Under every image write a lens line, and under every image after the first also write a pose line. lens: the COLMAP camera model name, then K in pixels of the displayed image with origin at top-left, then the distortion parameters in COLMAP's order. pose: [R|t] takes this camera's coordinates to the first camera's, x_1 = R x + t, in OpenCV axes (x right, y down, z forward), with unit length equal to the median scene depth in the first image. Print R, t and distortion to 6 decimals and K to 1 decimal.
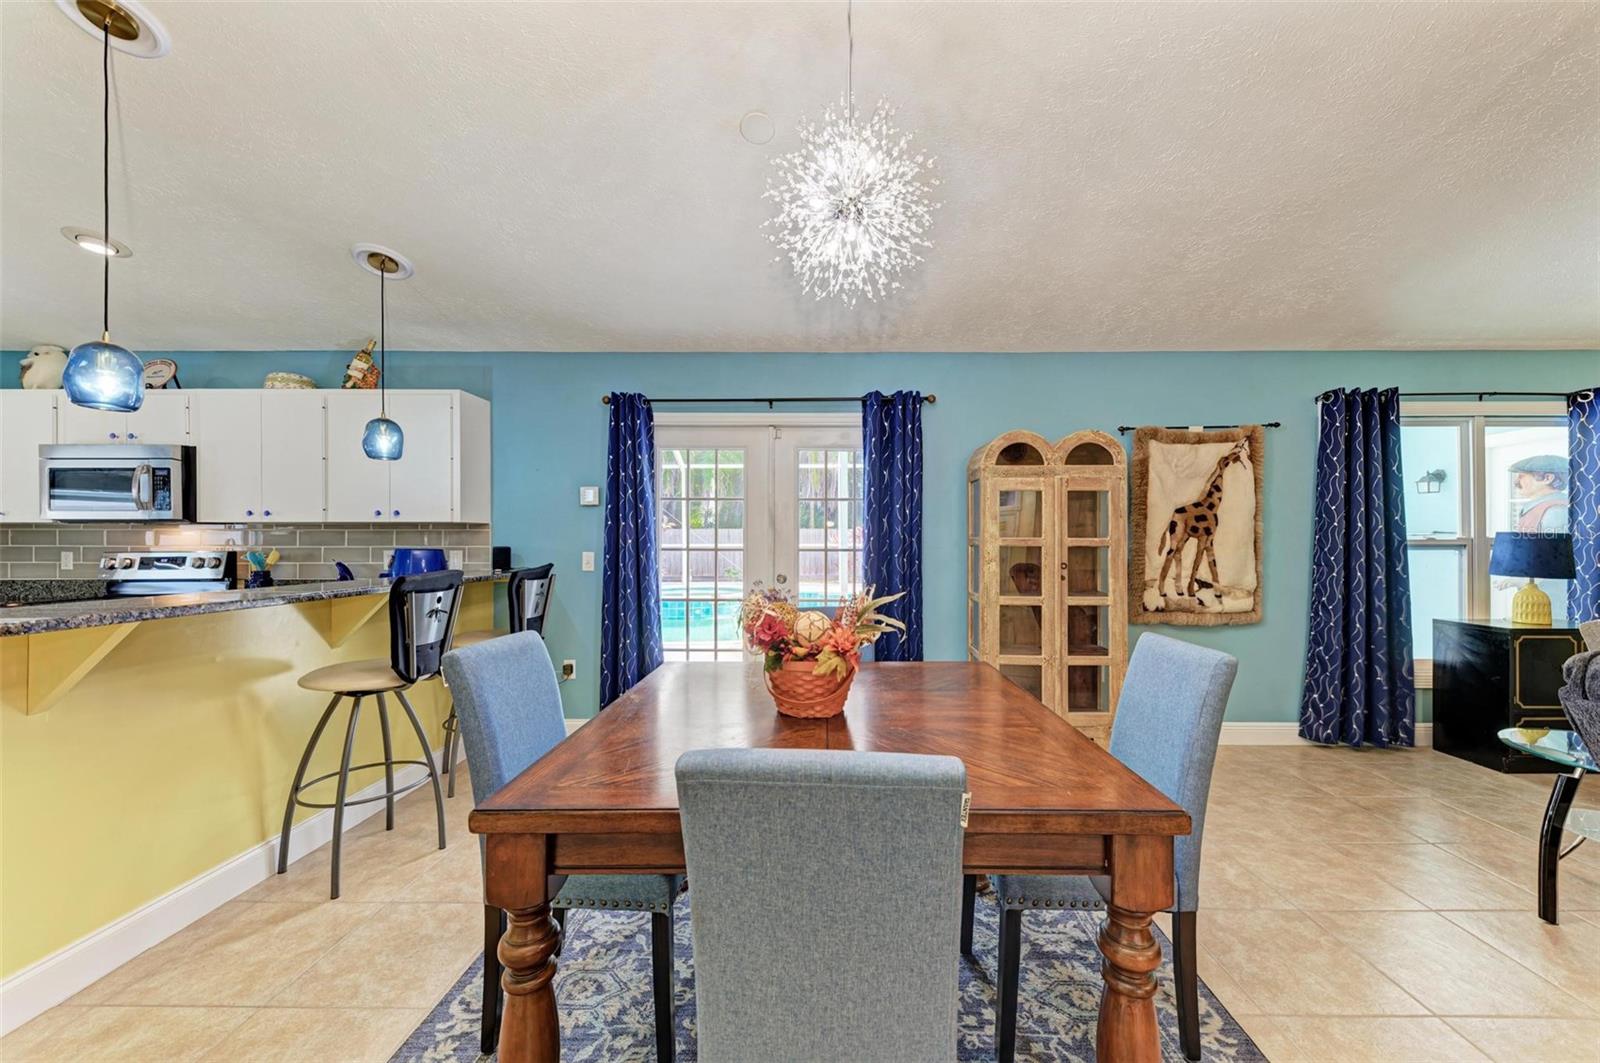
lens RADIAL K [[578.0, 0, 820.9], [0, 578.0, 536.8], [0, 0, 1]] dist [0.009641, -0.003097]
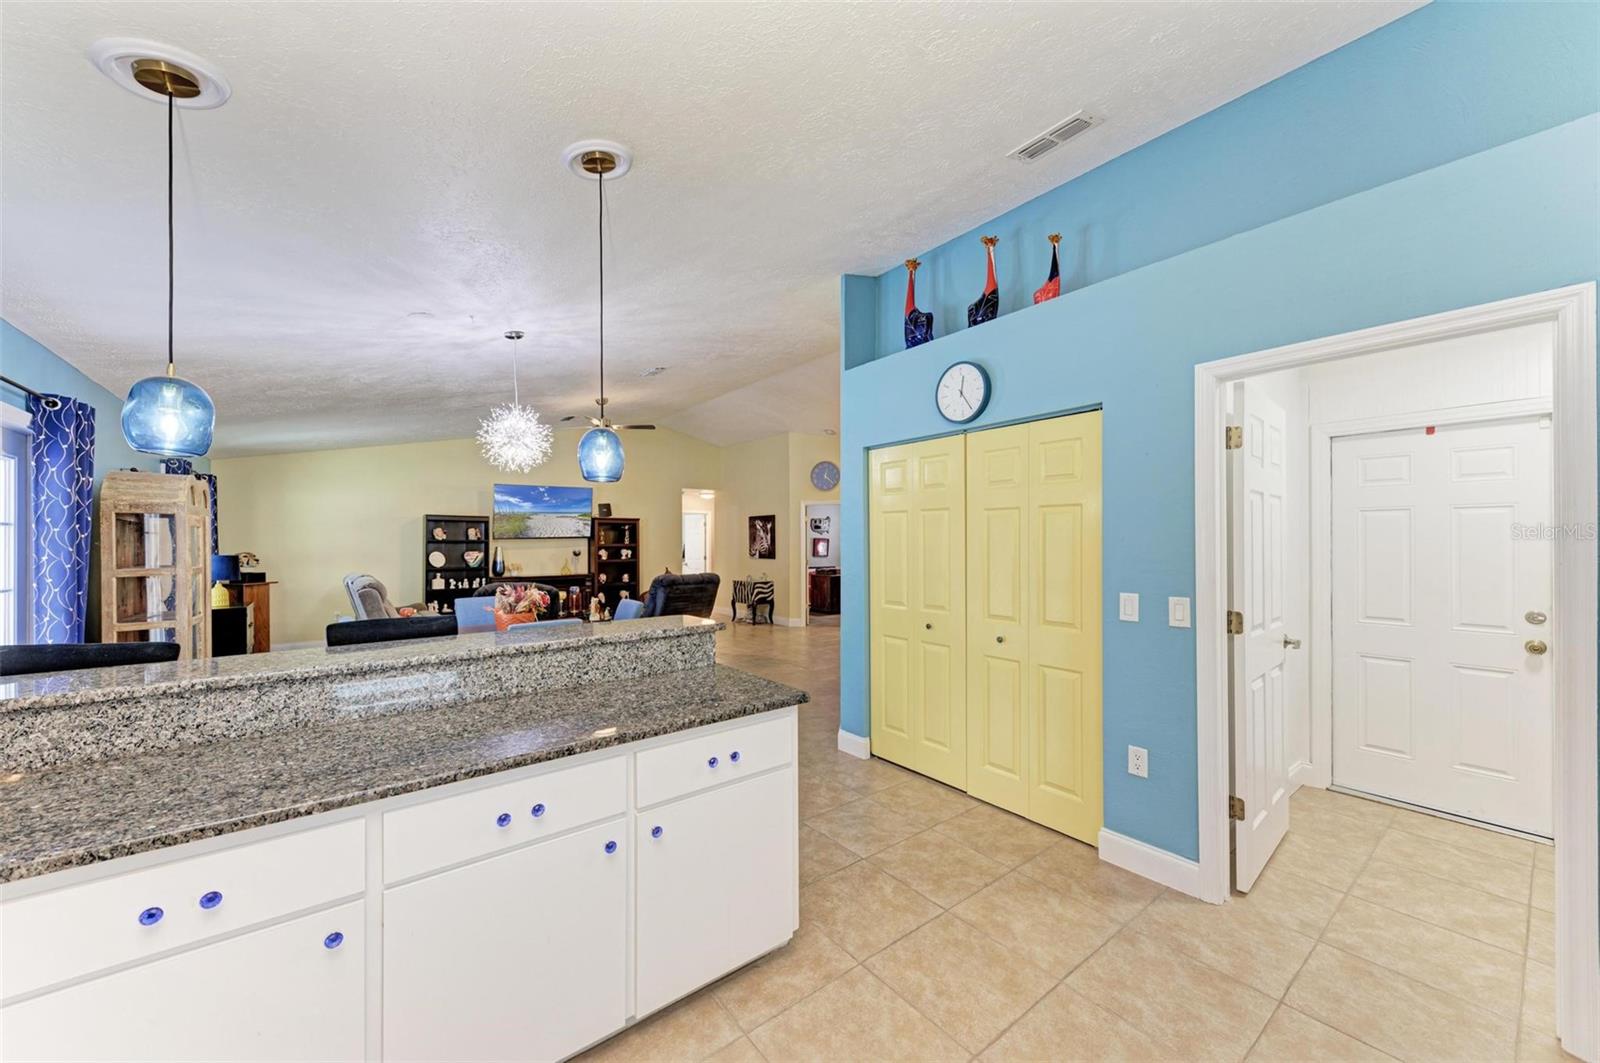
lens RADIAL K [[578.0, 0, 799.0], [0, 578.0, 540.9], [0, 0, 1]] dist [0.009641, -0.003097]
pose [[-0.626206, 0.003534, 0.779650, -1.250222], [0.000759, 0.999992, -0.003923, -0.042800], [-0.779657, -0.001865, -0.626204, 0.727152]]
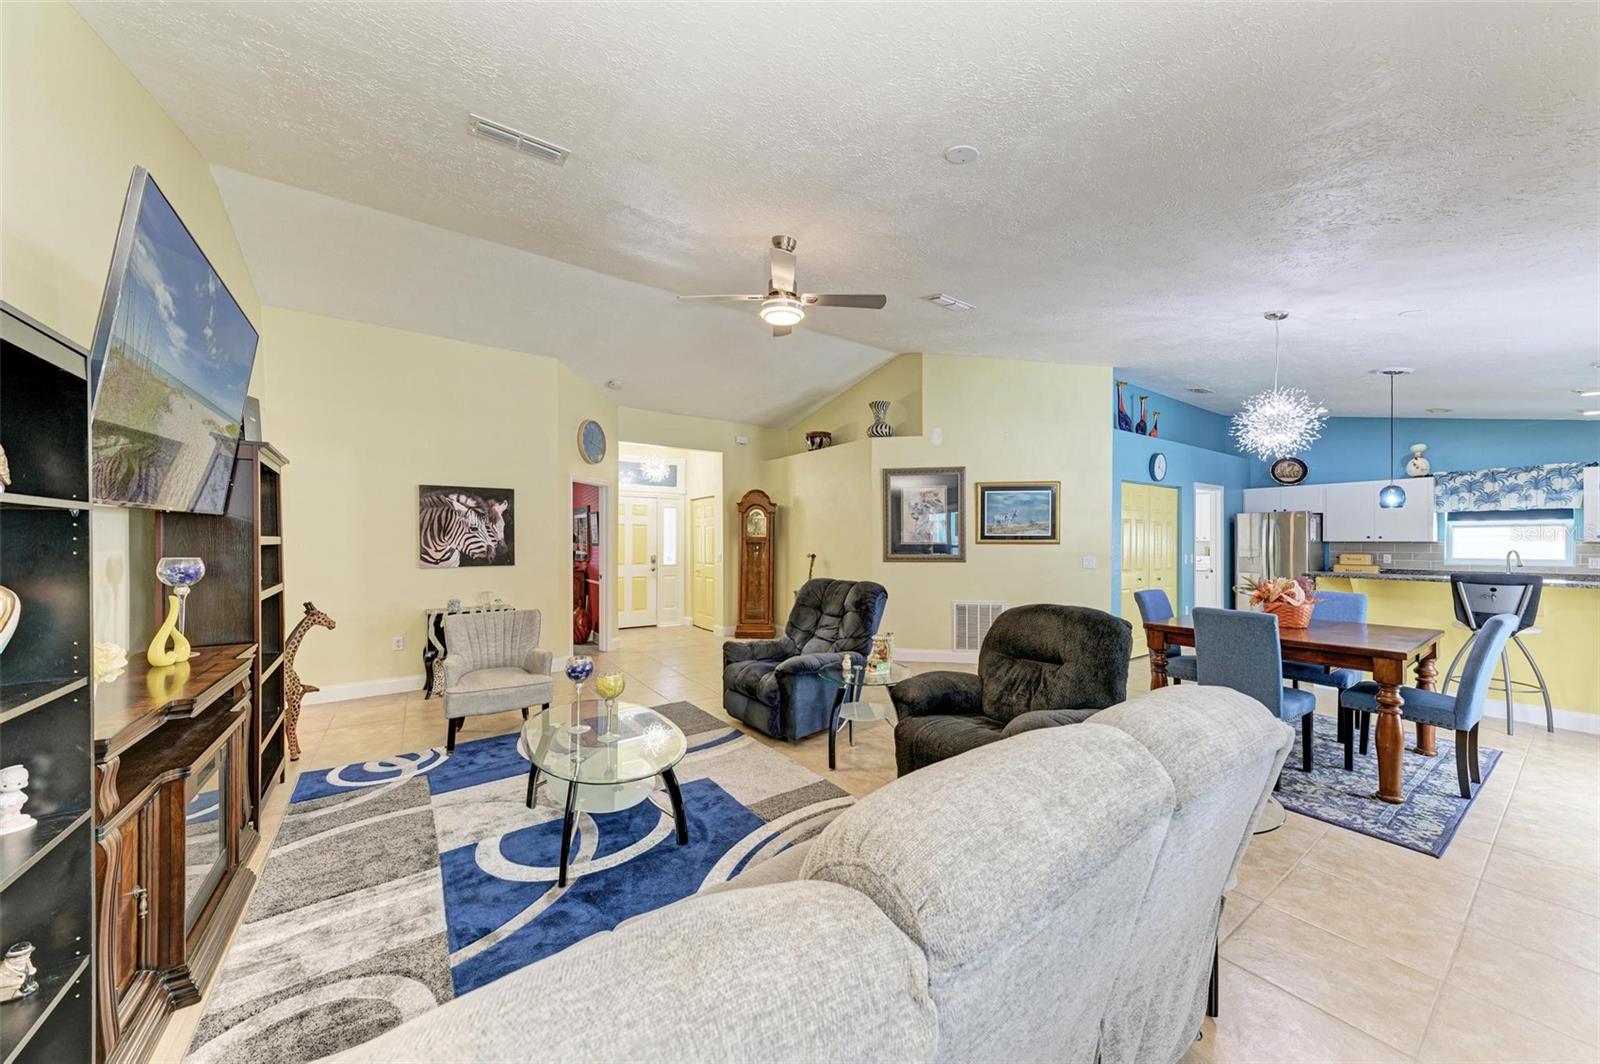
lens RADIAL K [[544.2, 0, 794.5], [0, 544.2, 539.4], [0, 0, 1]] dist [-0.001577, -0.000519]
pose [[-0.825805, -0.000481, -0.563956, 1.441235], [0.002541, 0.999986, -0.004574, -0.029116], [0.563951, -0.005210, -0.825792, 0.783888]]
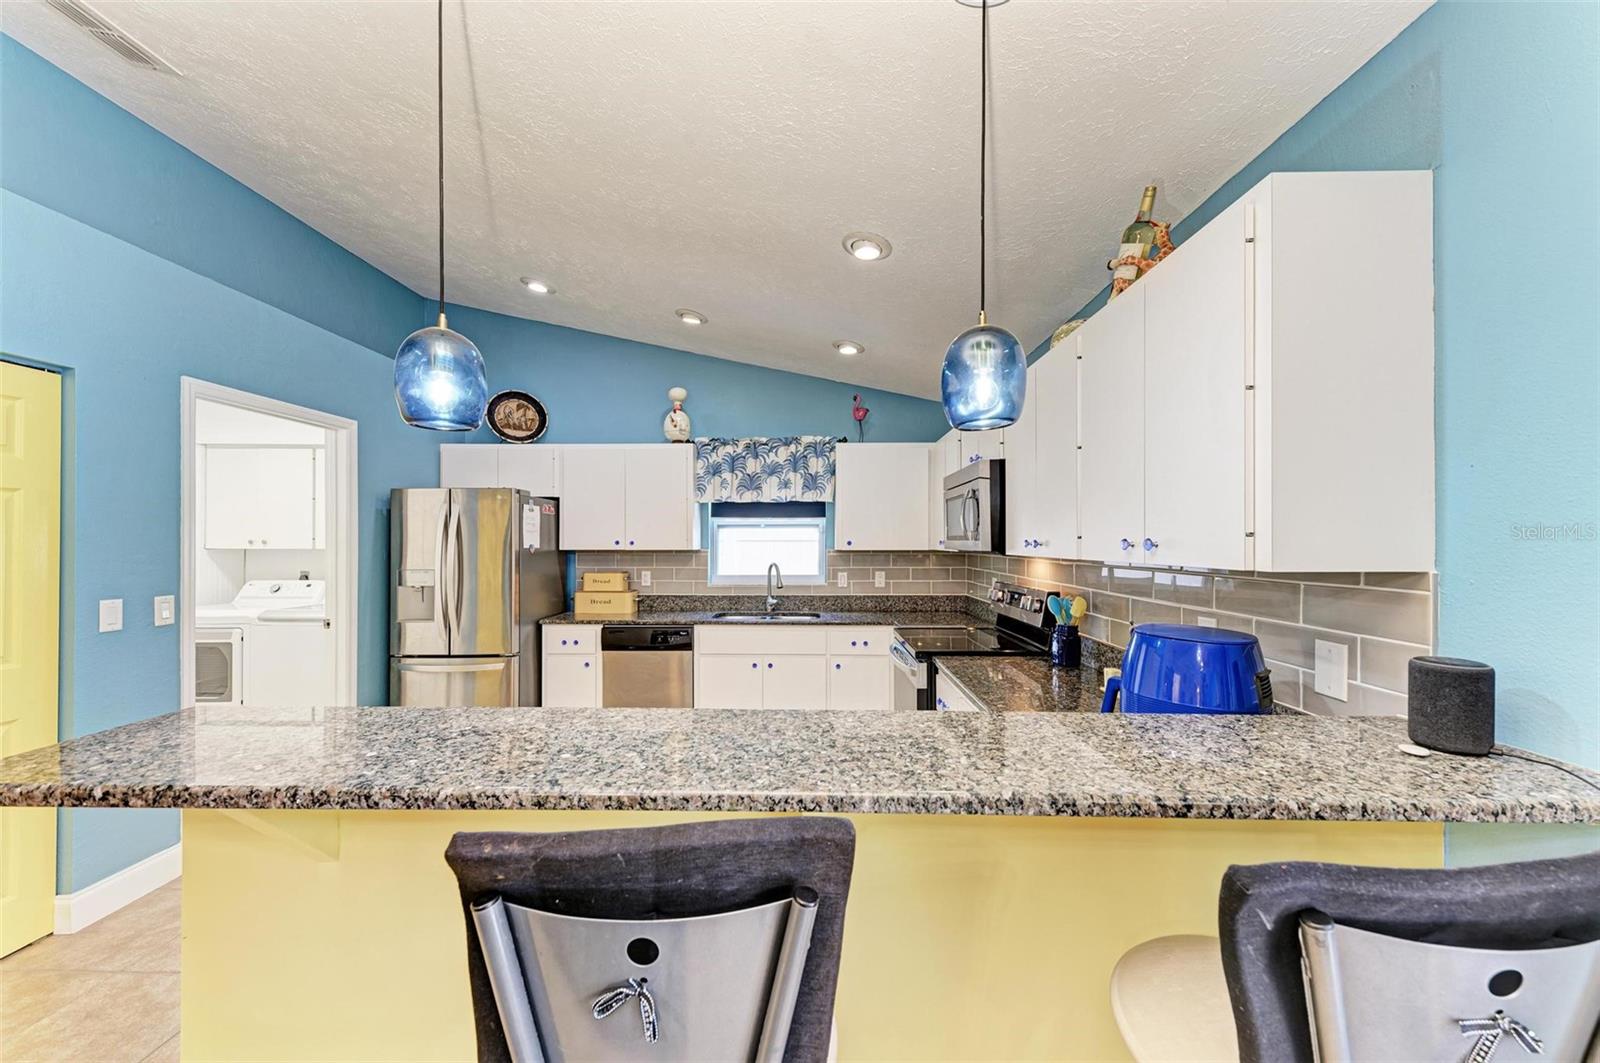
lens RADIAL K [[578.0, 0, 800.2], [0, 578.0, 538.7], [0, 0, 1]] dist [0.009641, -0.003097]
pose [[-0.011974, -0.004756, -0.999917, -0.281501], [0.002260, 0.999986, -0.004784, -0.042363], [0.999926, -0.002317, -0.011963, 0.717802]]
